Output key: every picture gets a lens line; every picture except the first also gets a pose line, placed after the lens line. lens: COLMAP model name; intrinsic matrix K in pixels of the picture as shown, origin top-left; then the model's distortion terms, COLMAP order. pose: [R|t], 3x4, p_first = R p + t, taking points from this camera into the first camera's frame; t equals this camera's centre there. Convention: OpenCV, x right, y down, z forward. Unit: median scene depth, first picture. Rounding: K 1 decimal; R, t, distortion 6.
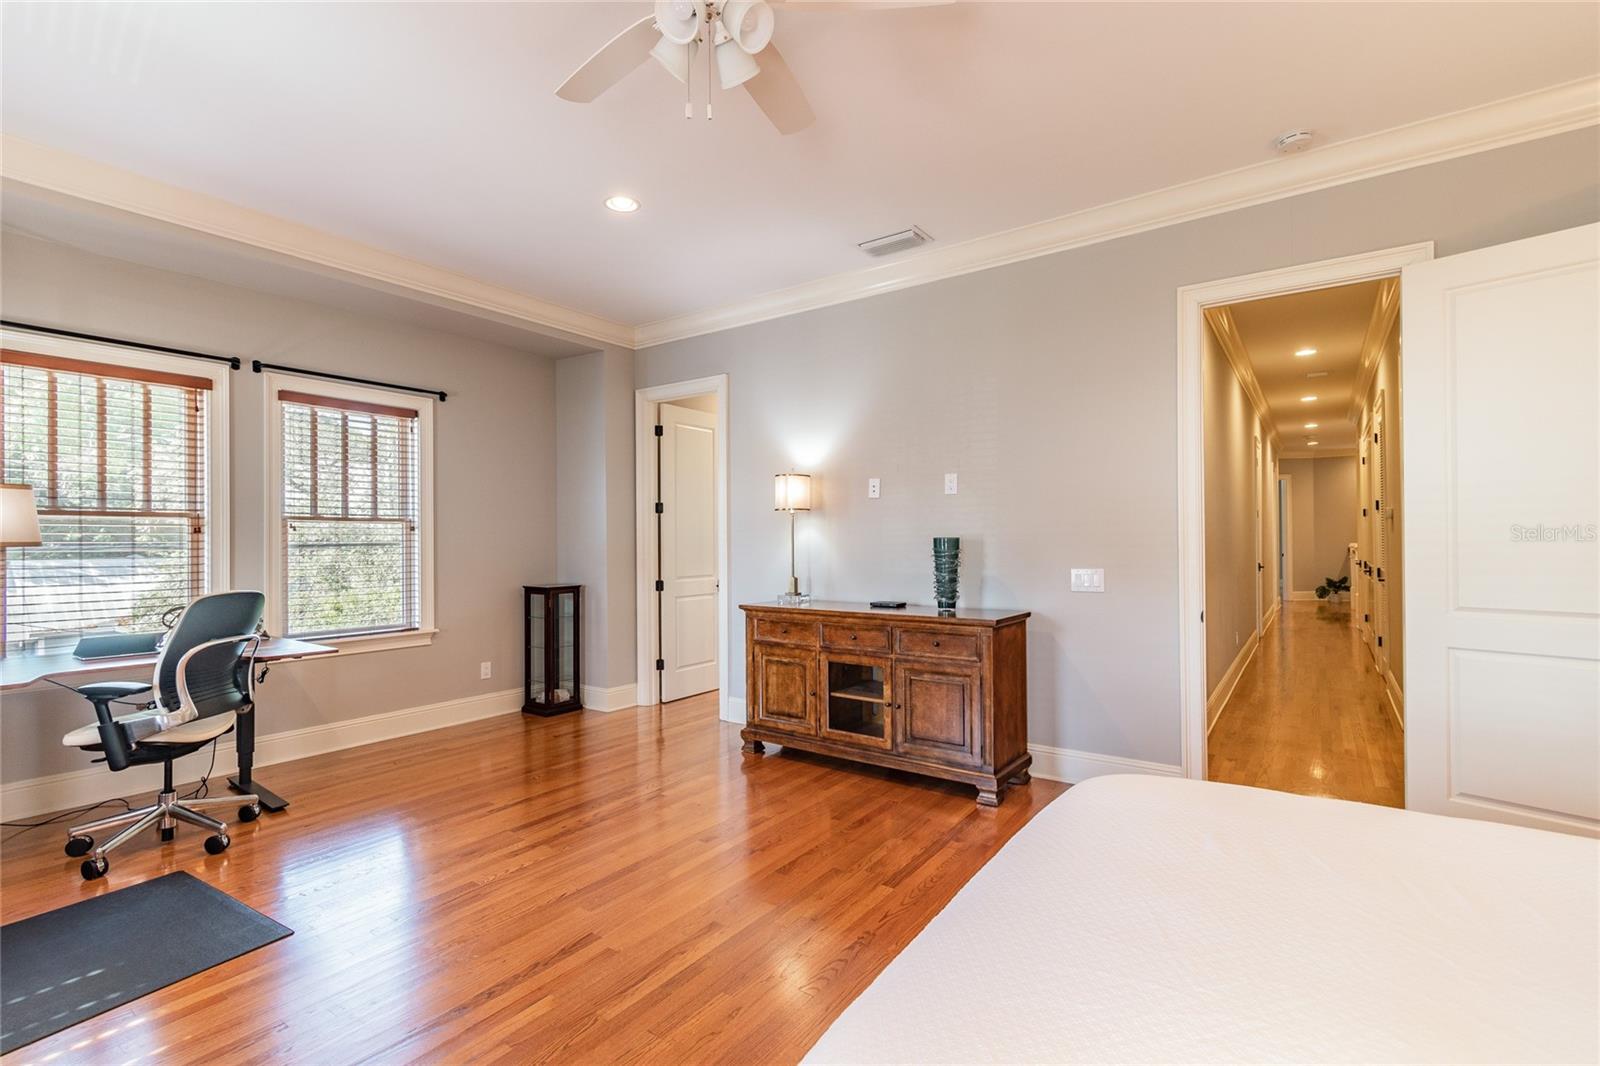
lens RADIAL K [[711.7, 0, 796.8], [0, 711.7, 534.1], [0, 0, 1]] dist [0.002147, -0.000065]
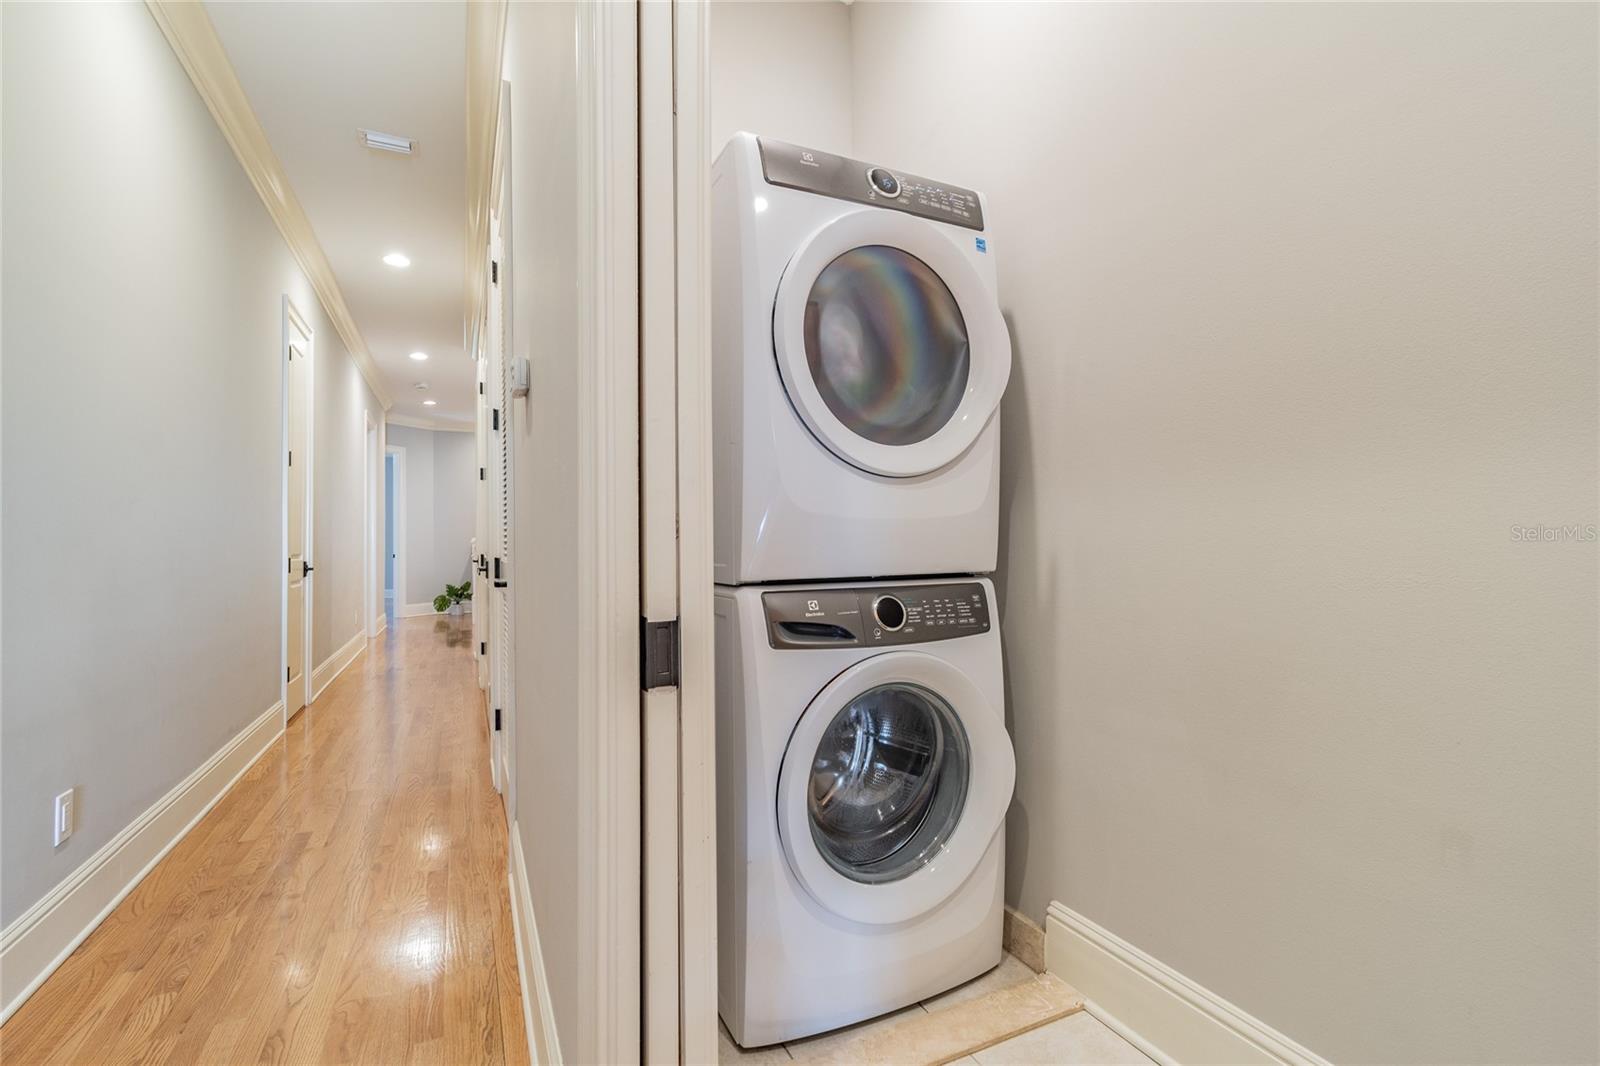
lens RADIAL K [[711.7, 0, 796.8], [0, 711.7, 534.1], [0, 0, 1]] dist [0.002147, -0.000065]
pose [[0.477568, 0.015531, 0.878457, 0.245038], [-0.001321, 0.999855, -0.016960, 0.019288], [-0.878594, 0.006939, 0.477519, 0.296393]]
